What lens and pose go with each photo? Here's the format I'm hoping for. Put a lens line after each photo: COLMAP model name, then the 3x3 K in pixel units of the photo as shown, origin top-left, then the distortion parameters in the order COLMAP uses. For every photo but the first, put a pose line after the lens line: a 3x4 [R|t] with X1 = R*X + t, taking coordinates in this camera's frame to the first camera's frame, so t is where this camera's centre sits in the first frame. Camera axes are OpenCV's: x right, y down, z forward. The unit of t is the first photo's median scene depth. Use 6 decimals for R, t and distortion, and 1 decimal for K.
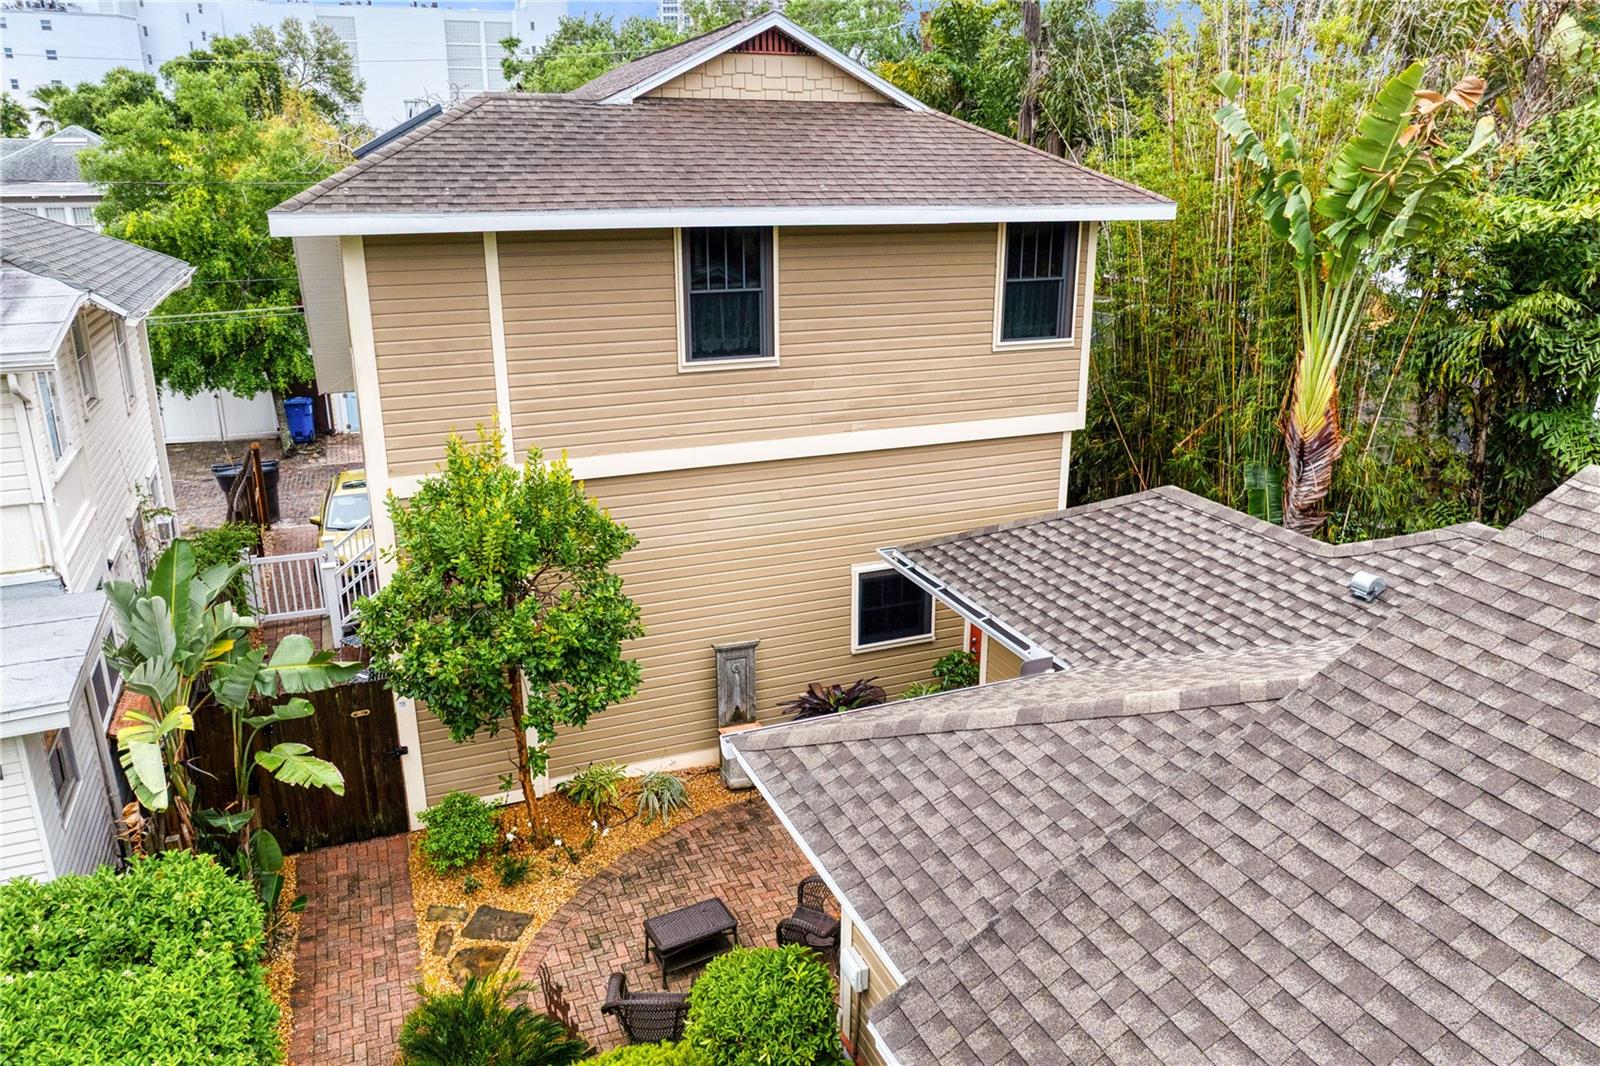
lens RADIAL K [[1117.4, 0, 802.7], [0, 1117.4, 522.3], [0, 0, 1]] dist [-0.042463, 0.006829]
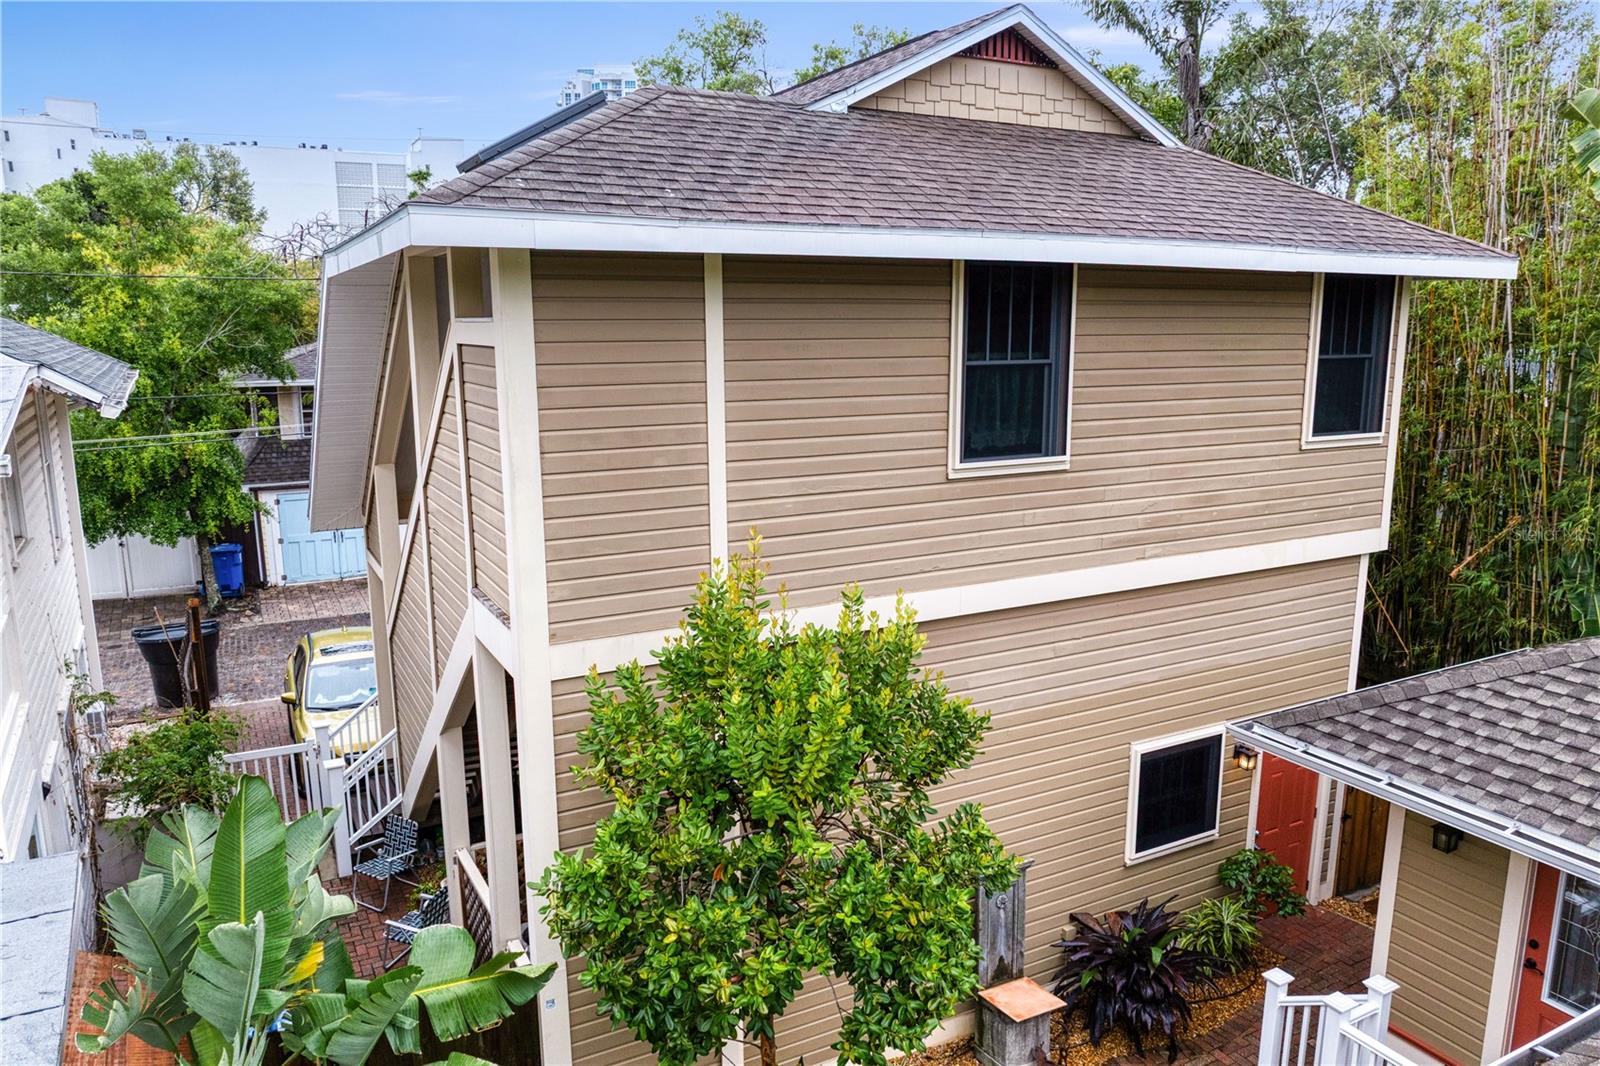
lens RADIAL K [[1117.4, 0, 799.3], [0, 1117.4, 548.6], [0, 0, 1]] dist [-0.042463, 0.006829]
pose [[0.994371, -0.023481, 0.103321, -0.237770], [0.034092, 0.994183, -0.102162, -0.020576], [-0.100321, 0.105109, 0.989388, 0.285963]]
